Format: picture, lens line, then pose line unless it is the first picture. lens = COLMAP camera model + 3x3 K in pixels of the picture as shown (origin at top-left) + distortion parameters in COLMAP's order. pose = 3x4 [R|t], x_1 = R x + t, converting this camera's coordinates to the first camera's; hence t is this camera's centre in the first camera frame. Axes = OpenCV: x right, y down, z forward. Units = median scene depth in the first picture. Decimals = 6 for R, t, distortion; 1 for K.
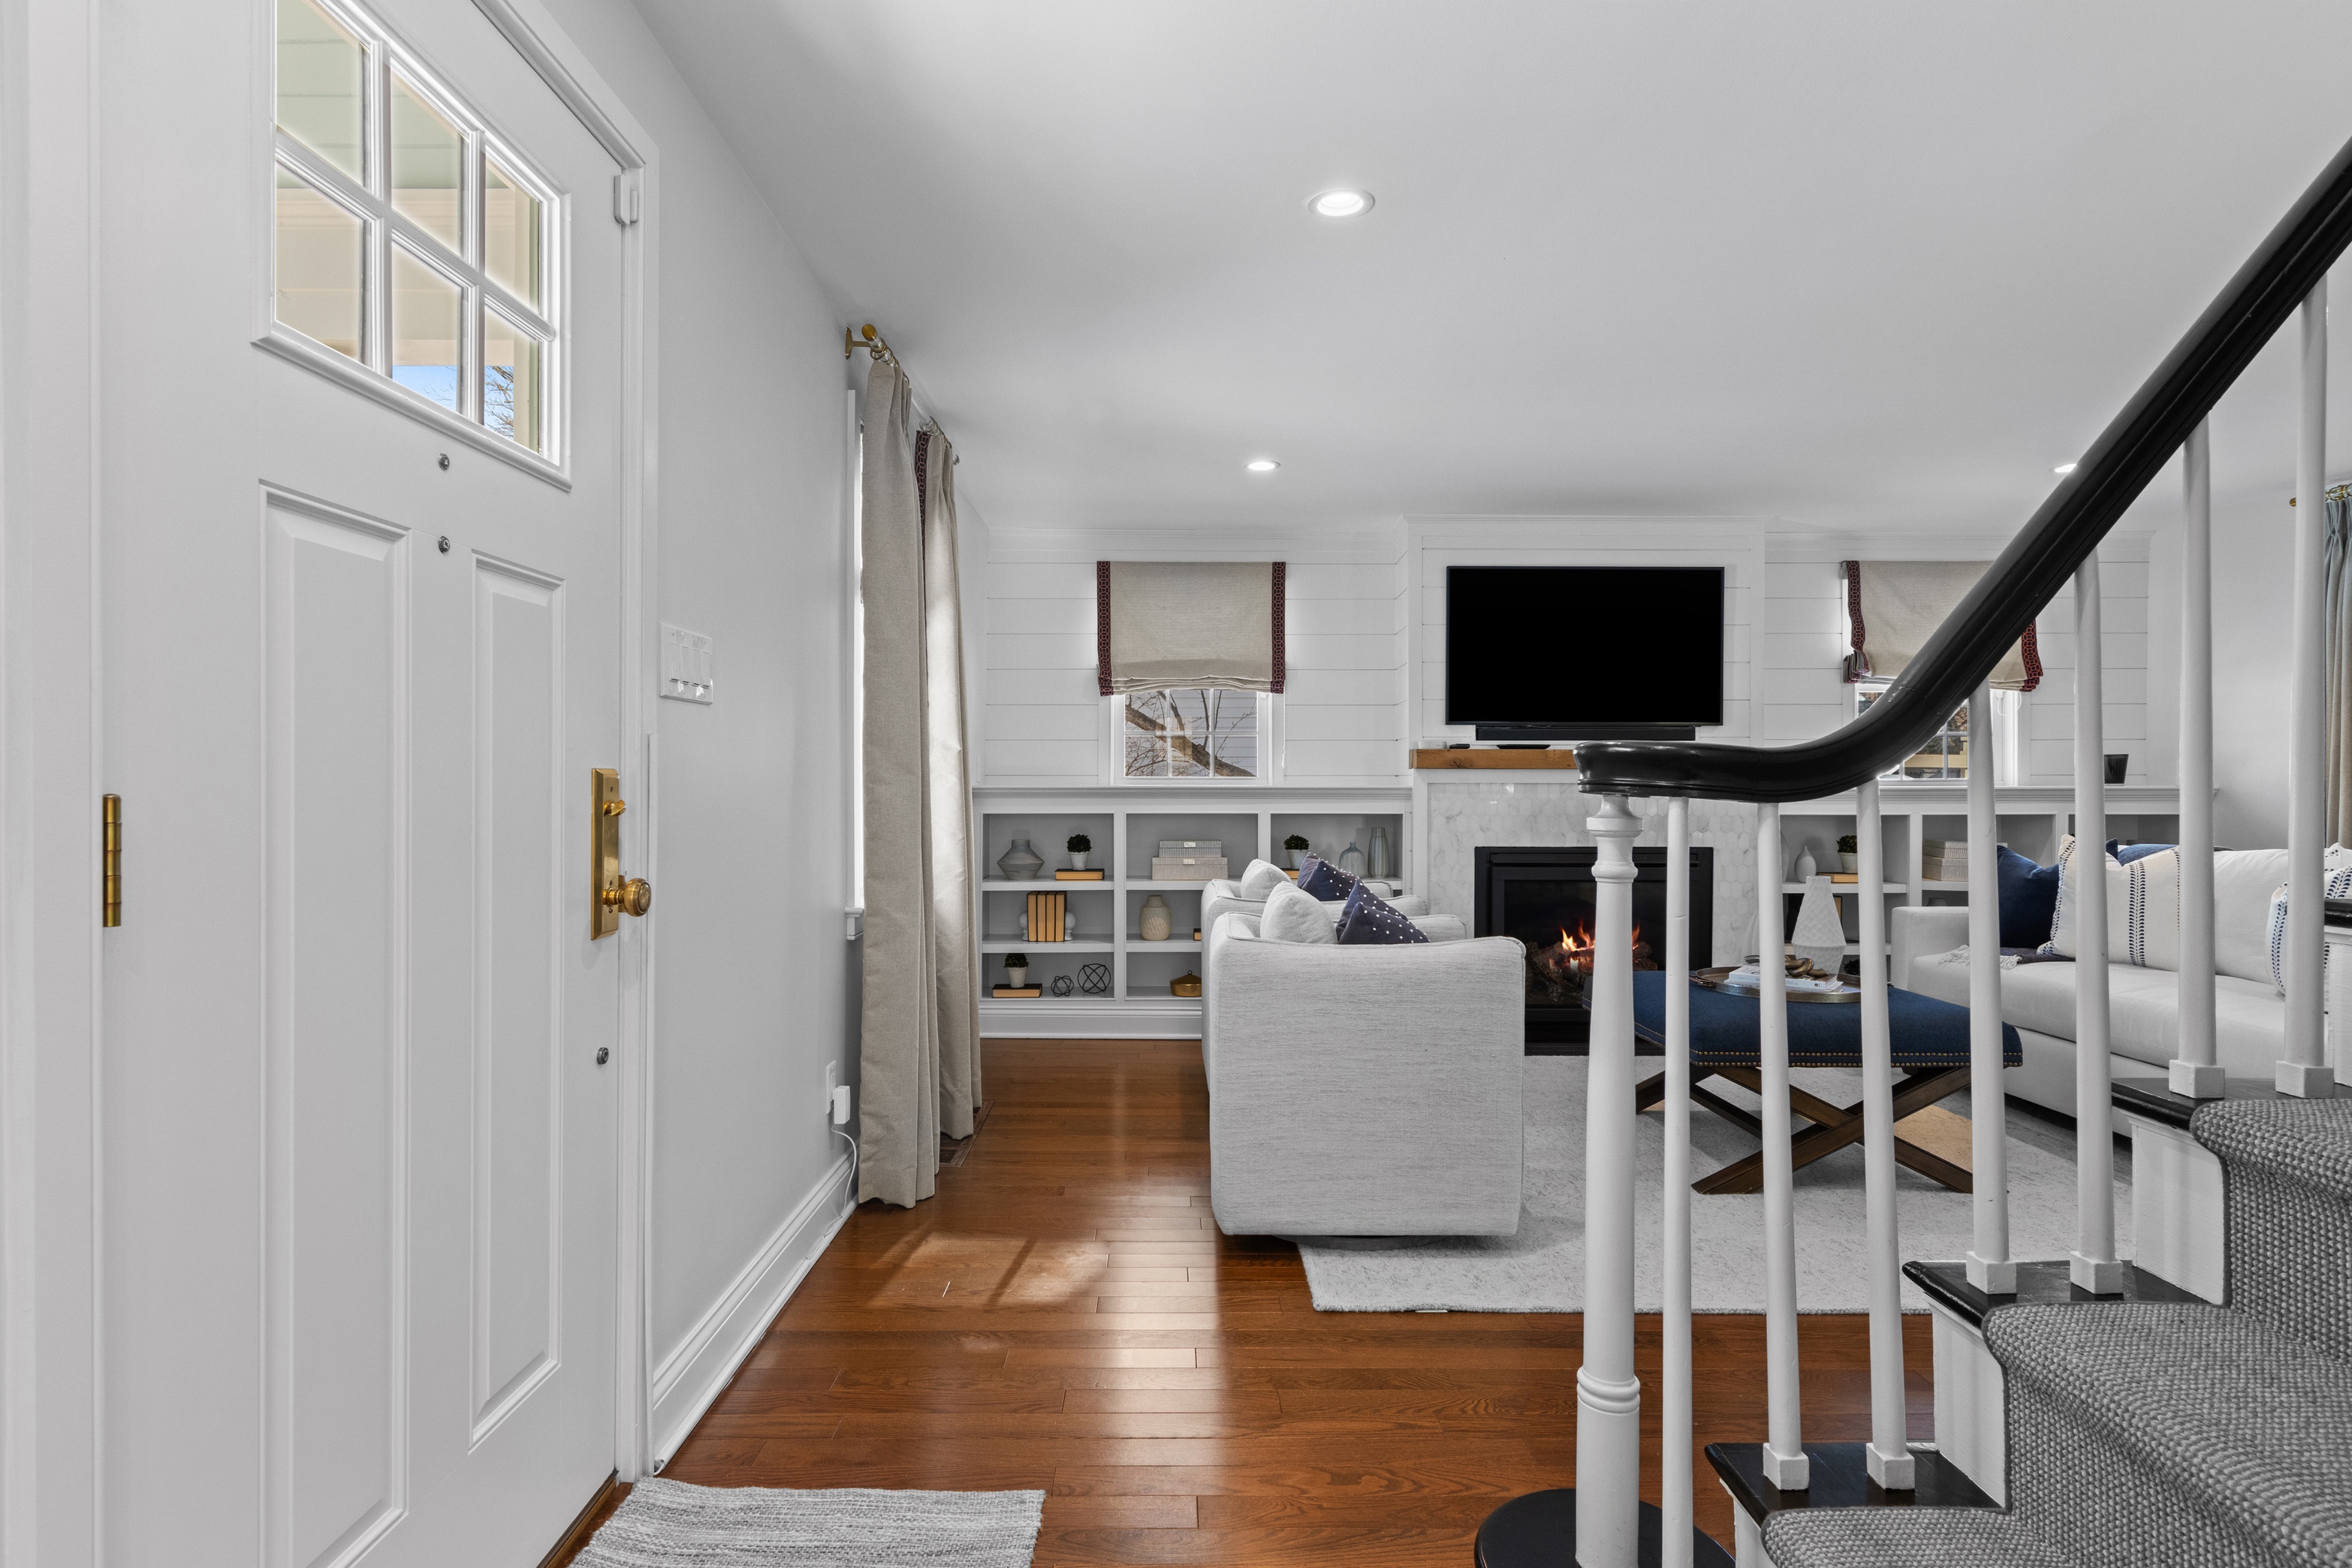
lens RADIAL K [[1199.9, 0, 1174.7], [0, 1199.9, 792.0], [0, 0, 1]] dist [0.007217, -0.000510]
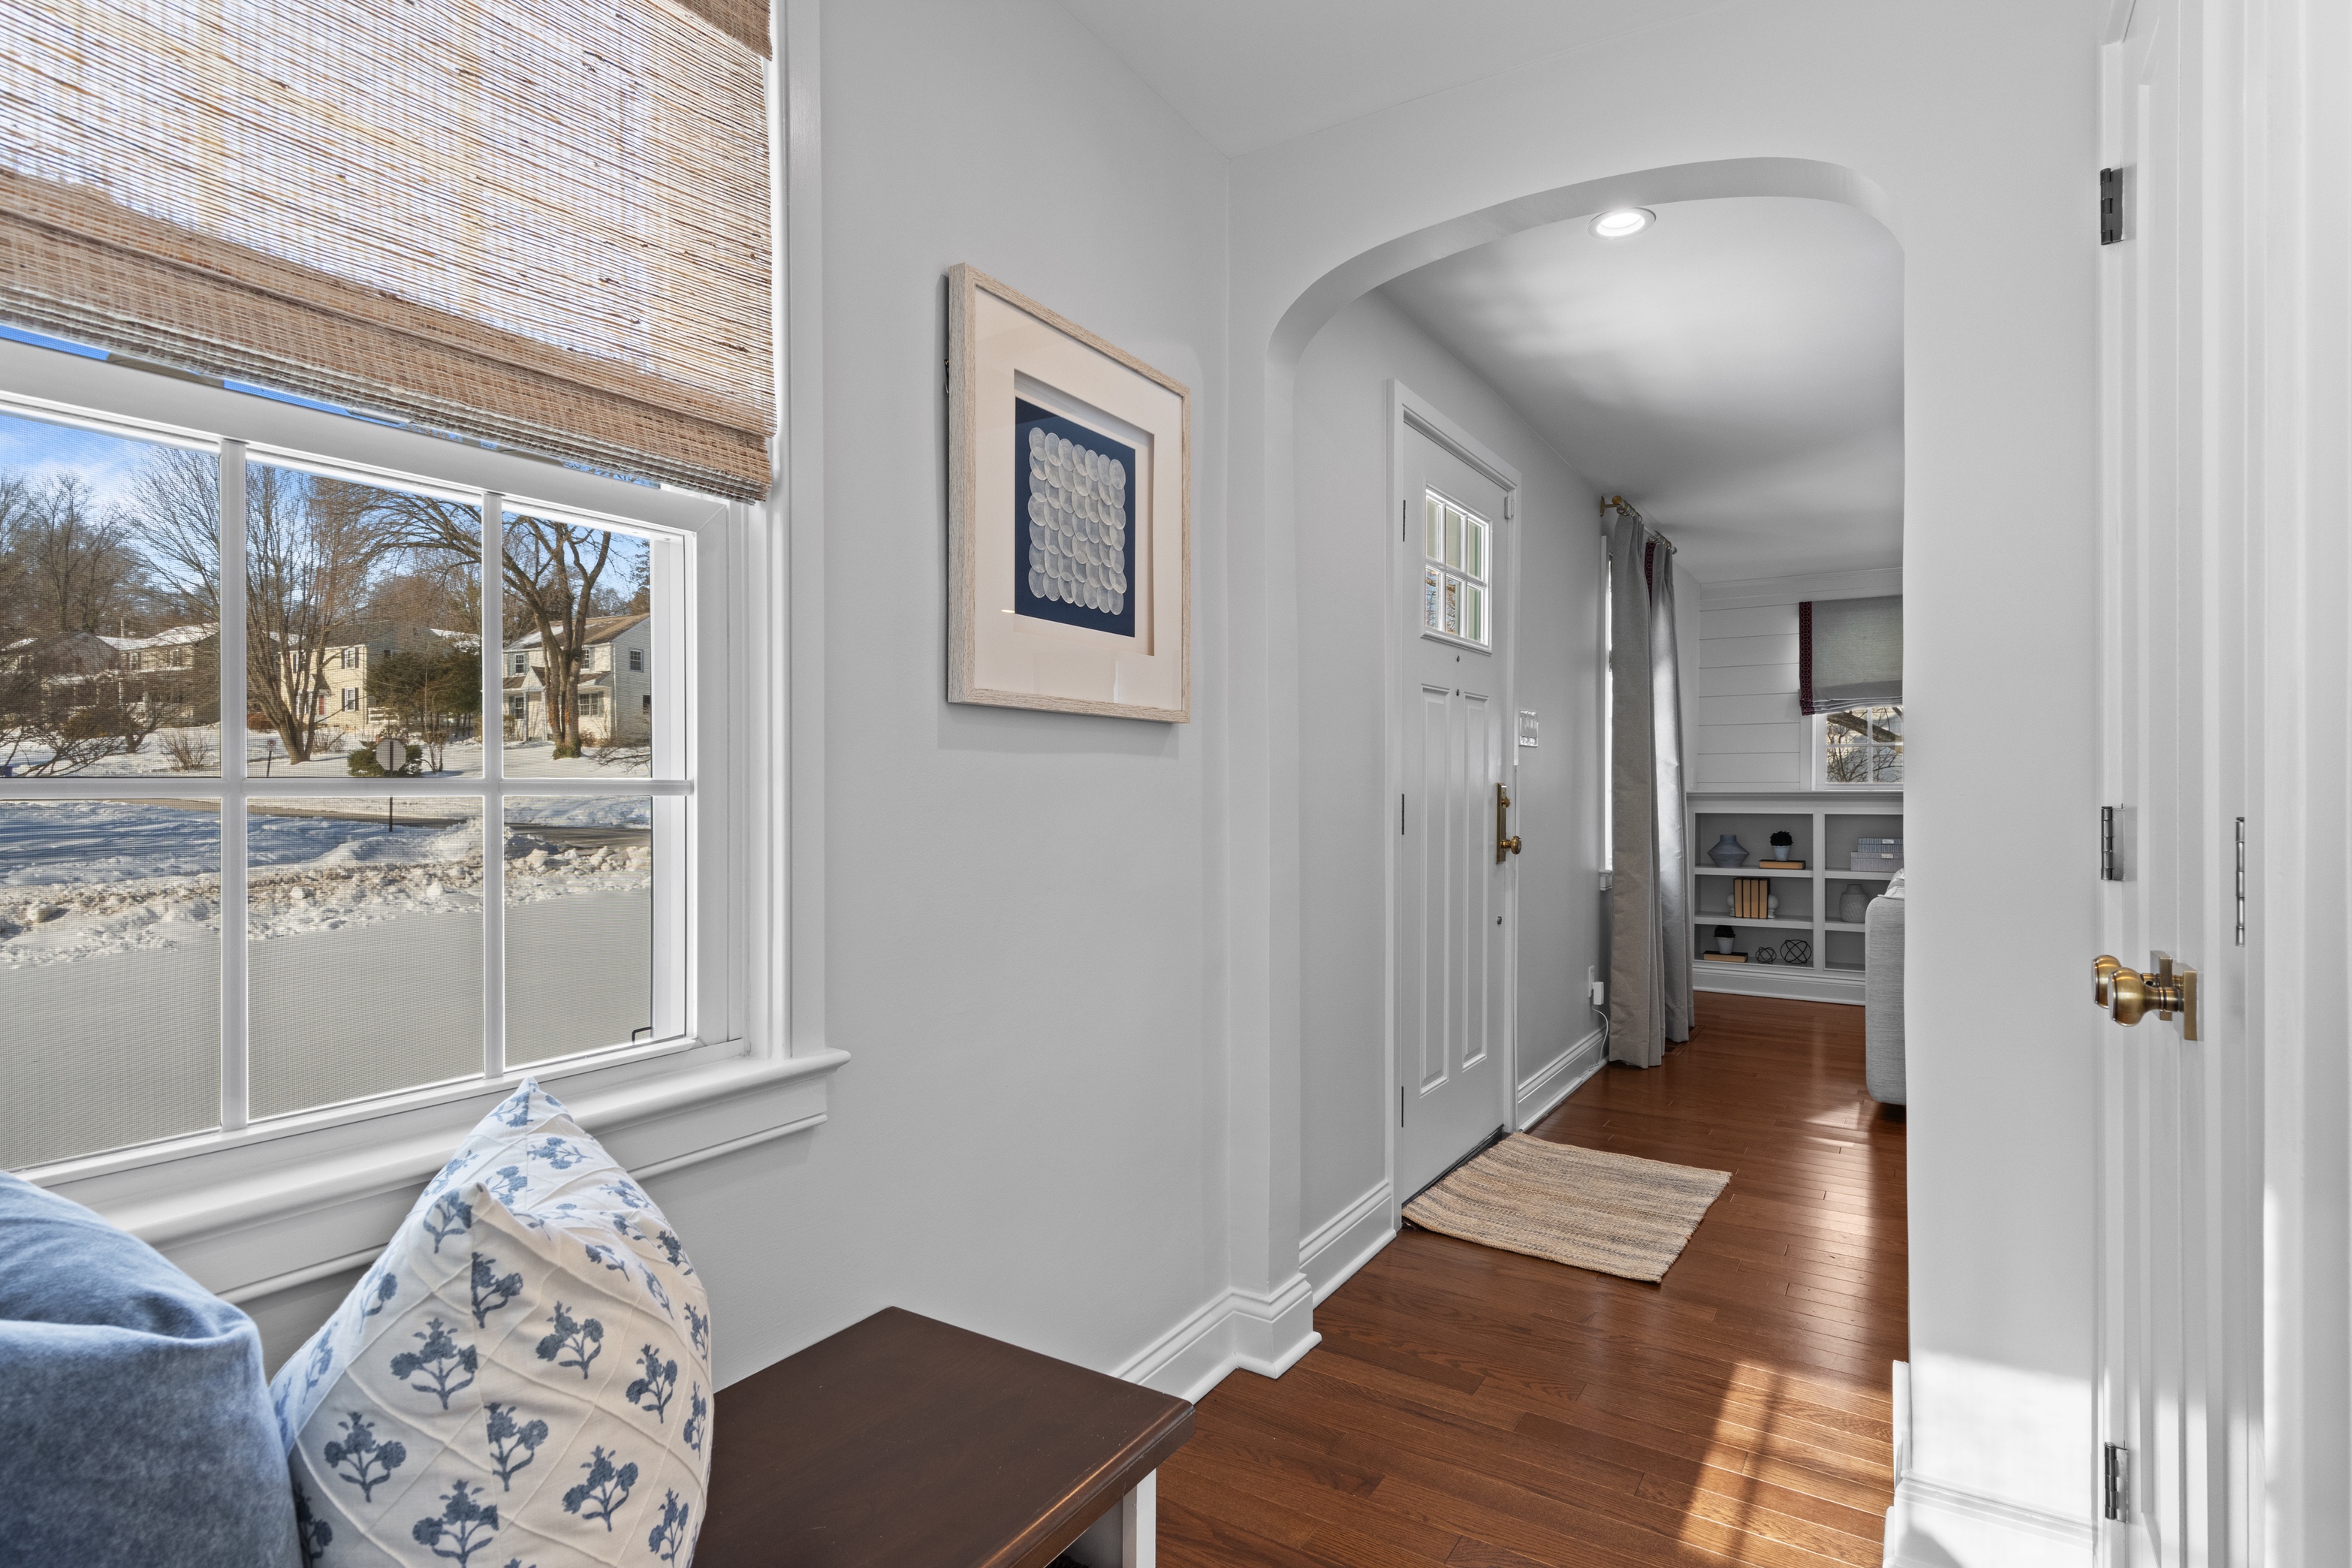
lens RADIAL K [[1199.9, 0, 1174.7], [0, 1199.9, 792.0], [0, 0, 1]] dist [0.007217, -0.000510]
pose [[0.843338, -0.000931, -0.537383, 0.079196], [-0.001726, 0.999989, -0.004441, 0.002988], [0.537381, 0.004673, 0.843327, -0.494914]]
